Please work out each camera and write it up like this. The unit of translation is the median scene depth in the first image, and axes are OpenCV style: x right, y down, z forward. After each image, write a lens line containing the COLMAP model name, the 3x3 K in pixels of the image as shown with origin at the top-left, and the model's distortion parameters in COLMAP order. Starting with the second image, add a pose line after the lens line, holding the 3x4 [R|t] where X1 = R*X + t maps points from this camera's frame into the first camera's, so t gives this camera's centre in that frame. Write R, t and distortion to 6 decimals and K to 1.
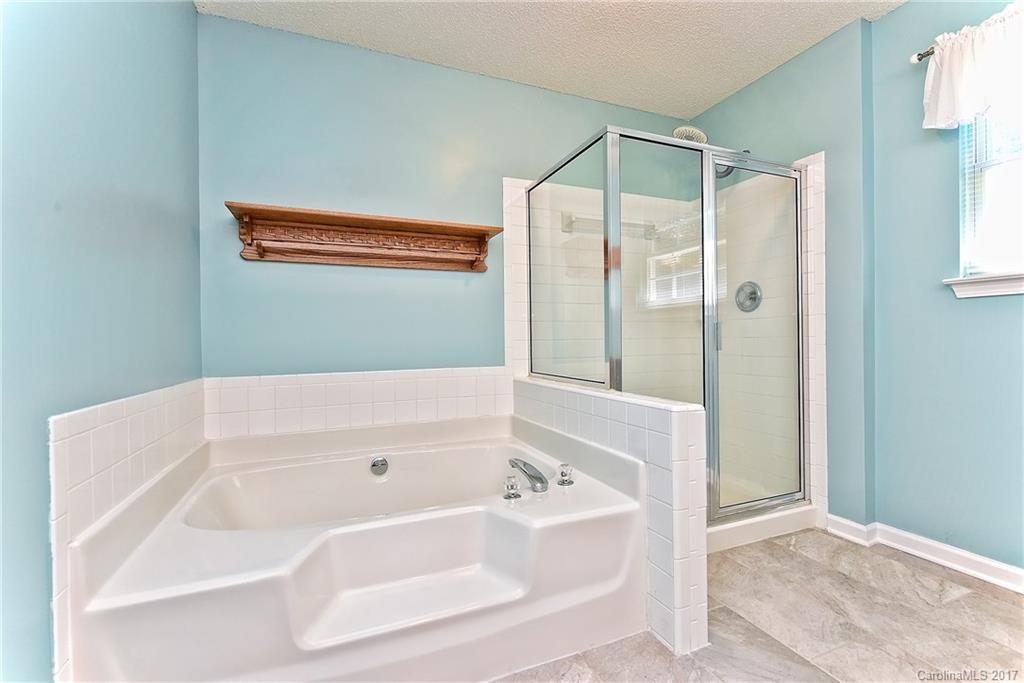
lens RADIAL K [[456.9, 0, 513.2], [0, 456.9, 341.6], [0, 0, 1]] dist [-0.000976, 0.000003]
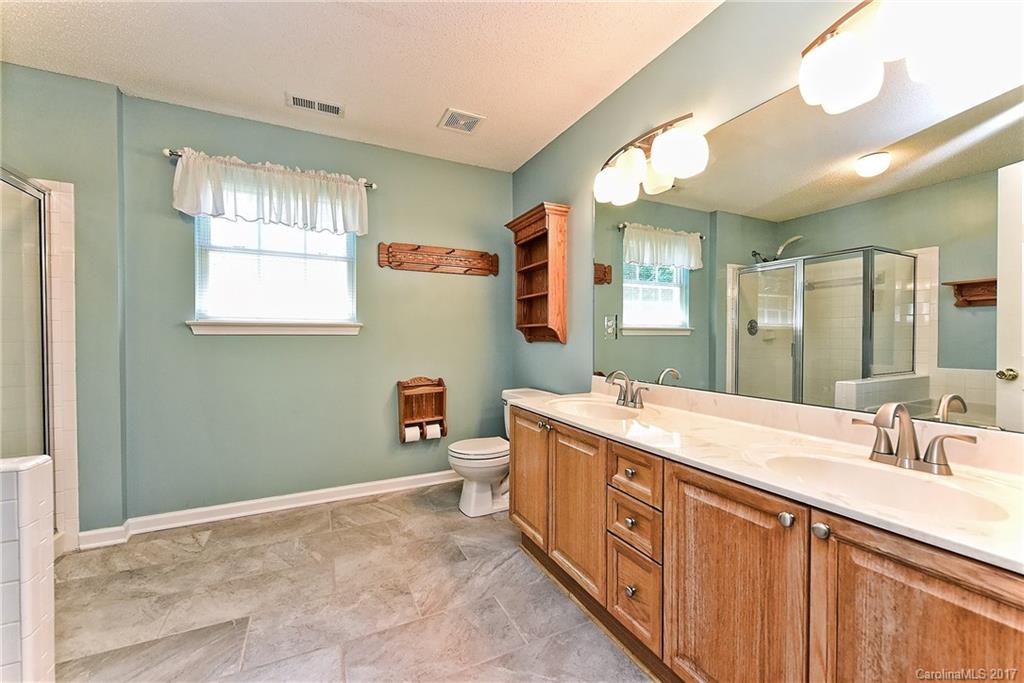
lens RADIAL K [[408.7, 0, 509.6], [0, 408.7, 341.9], [0, 0, 1]] dist [0.002082, 0.000319]
pose [[-0.066429, 0.003145, 0.997786, -0.367234], [0.003415, 0.999990, -0.002924, -0.063363], [-0.997785, 0.003213, -0.066439, 0.091412]]
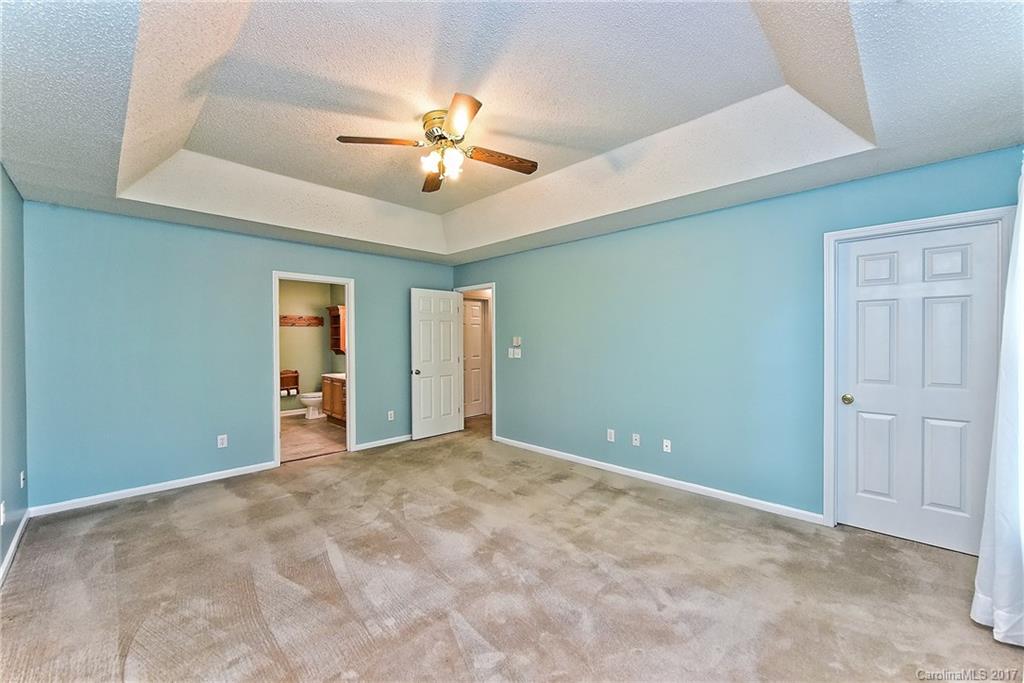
lens RADIAL K [[408.7, 0, 514.7], [0, 408.7, 343.7], [0, 0, 1]] dist [0.002082, 0.000319]
pose [[-0.377960, 0.011625, 0.925749, -4.294815], [0.015269, 0.999863, -0.006322, -0.149802], [-0.925696, 0.011746, -0.378086, -0.320086]]
